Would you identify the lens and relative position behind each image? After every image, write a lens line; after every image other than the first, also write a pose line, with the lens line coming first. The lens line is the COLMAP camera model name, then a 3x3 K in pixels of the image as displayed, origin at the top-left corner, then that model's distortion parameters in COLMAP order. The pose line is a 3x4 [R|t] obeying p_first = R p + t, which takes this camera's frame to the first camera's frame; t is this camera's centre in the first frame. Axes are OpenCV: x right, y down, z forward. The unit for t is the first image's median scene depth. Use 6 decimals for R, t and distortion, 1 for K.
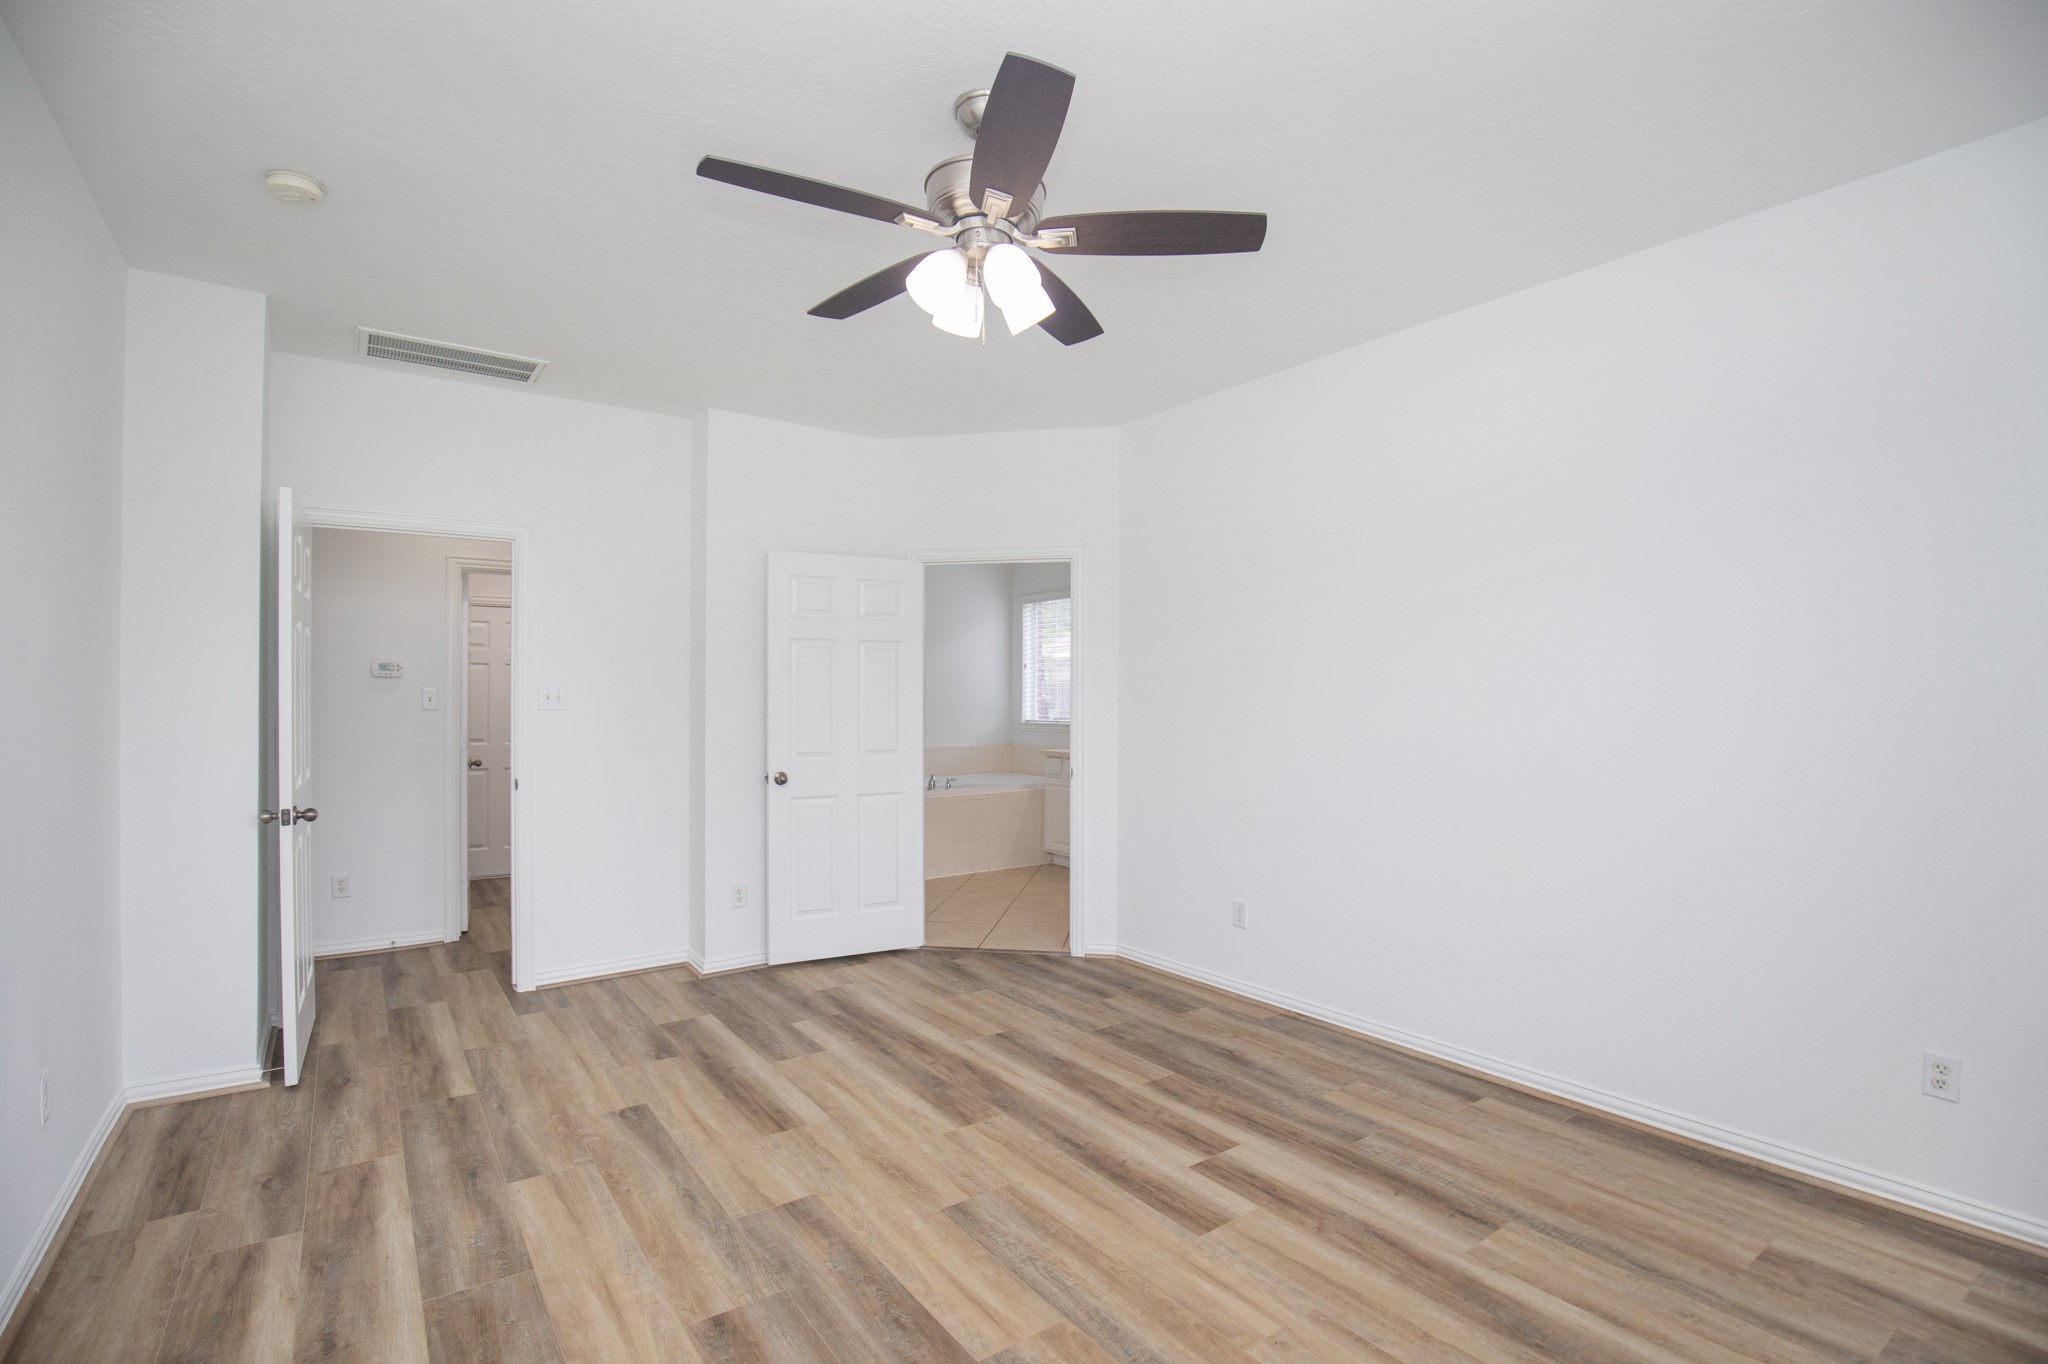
lens RADIAL K [[948.9, 0, 1021.6], [0, 948.9, 700.7], [0, 0, 1]] dist [-0.035996, 0.007812]
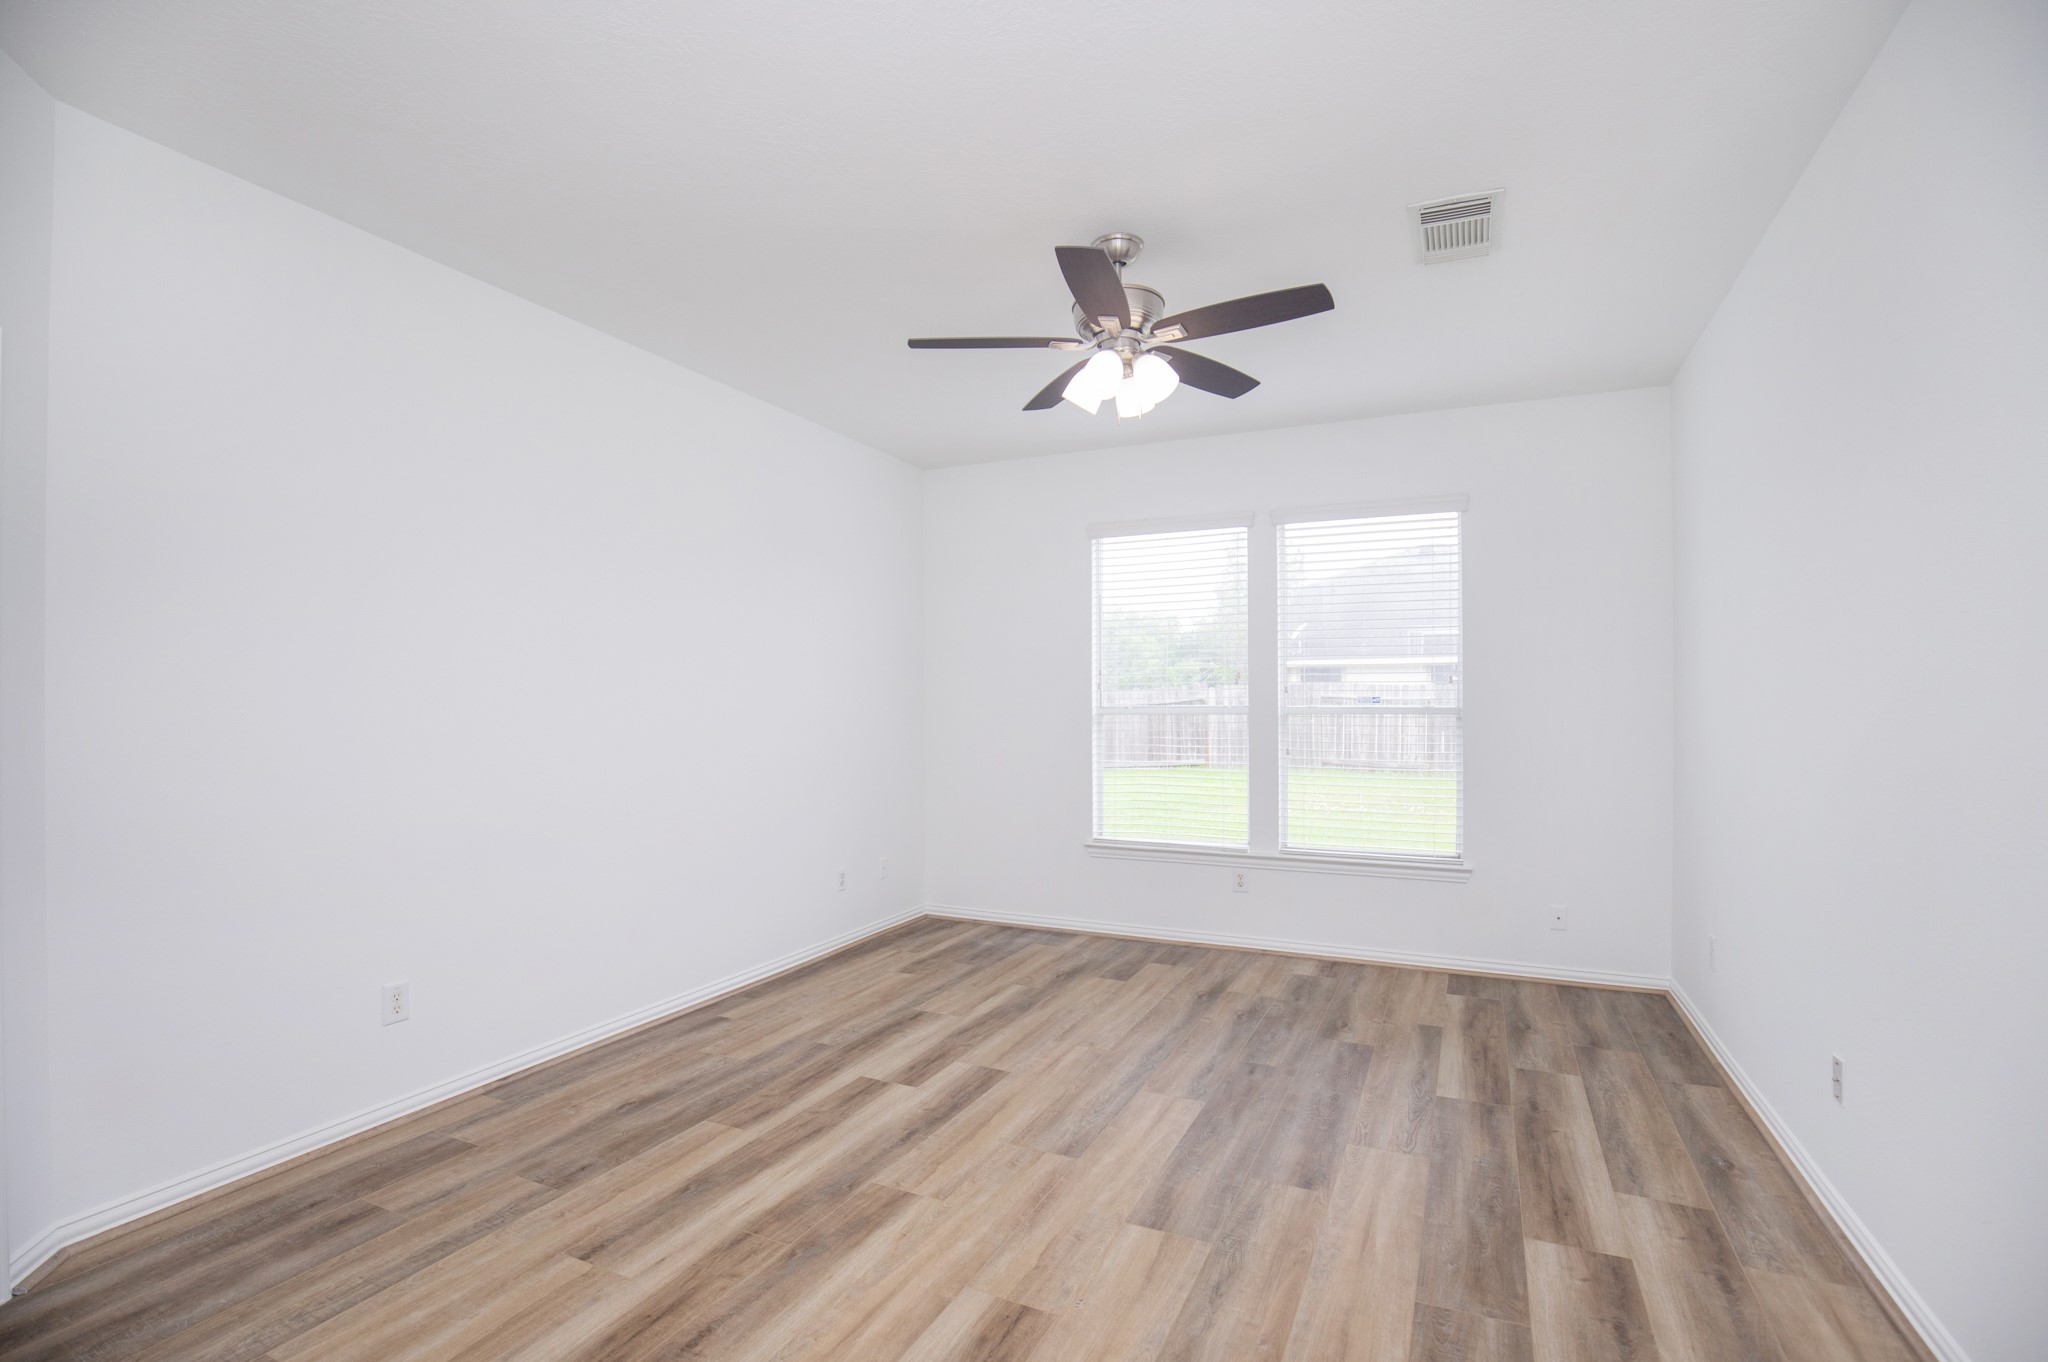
lens RADIAL K [[948.9, 0, 1021.6], [0, 948.9, 699.7], [0, 0, 1]] dist [-0.035996, 0.007812]
pose [[-0.478651, 0.005401, 0.877989, -0.896573], [0.005224, 0.999981, -0.003304, 0.008248], [-0.877990, 0.003005, -0.478670, 1.386342]]
